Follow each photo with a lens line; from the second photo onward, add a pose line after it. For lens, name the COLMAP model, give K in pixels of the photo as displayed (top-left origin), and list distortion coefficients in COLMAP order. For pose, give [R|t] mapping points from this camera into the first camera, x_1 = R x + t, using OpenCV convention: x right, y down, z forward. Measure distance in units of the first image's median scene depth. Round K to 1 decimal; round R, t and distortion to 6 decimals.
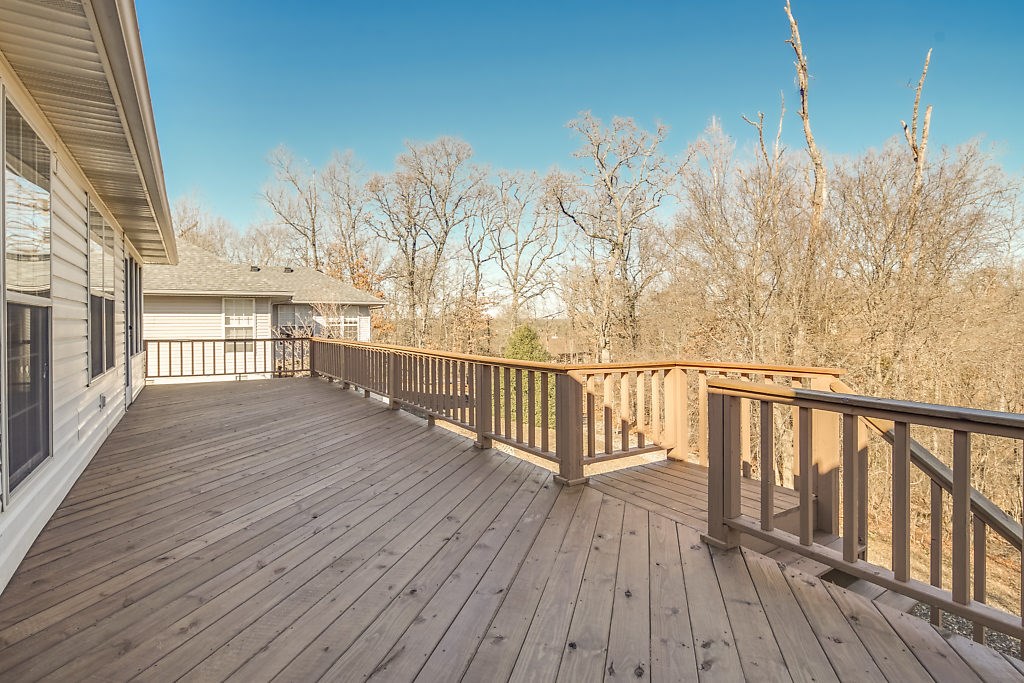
lens RADIAL K [[504.8, 0, 507.5], [0, 504.8, 332.0], [0, 0, 1]] dist [0.010754, -0.005215]
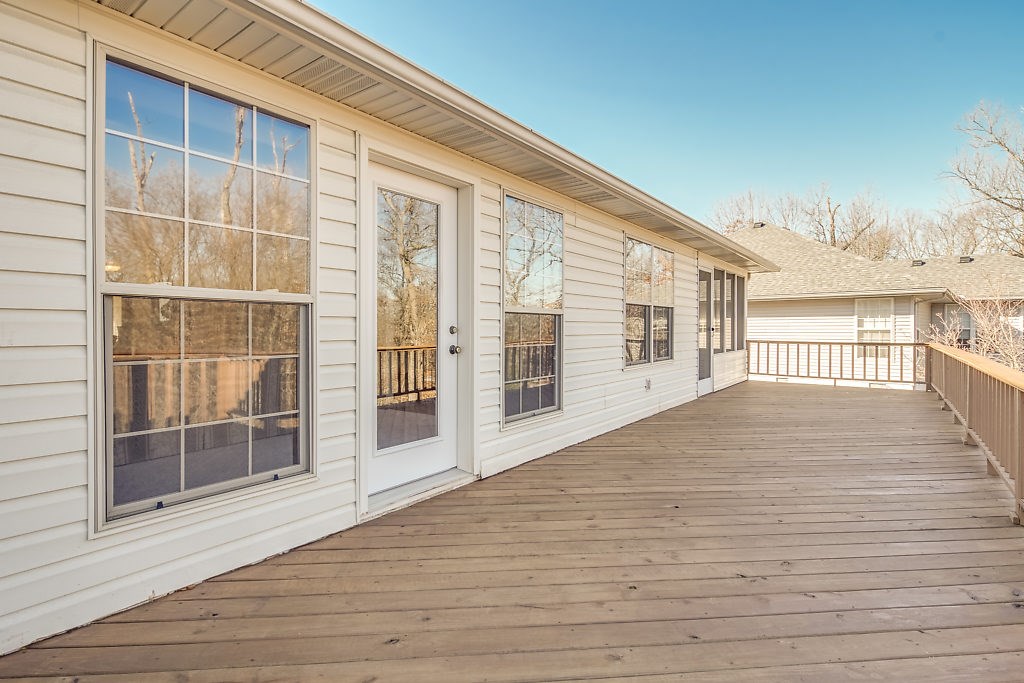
lens RADIAL K [[504.8, 0, 509.7], [0, 504.8, 335.9], [0, 0, 1]] dist [0.010754, -0.005215]
pose [[0.363522, 0.018880, -0.931394, 0.090287], [-0.016818, 0.999765, 0.013702, -0.000527], [0.931434, 0.010683, 0.363753, 0.053500]]
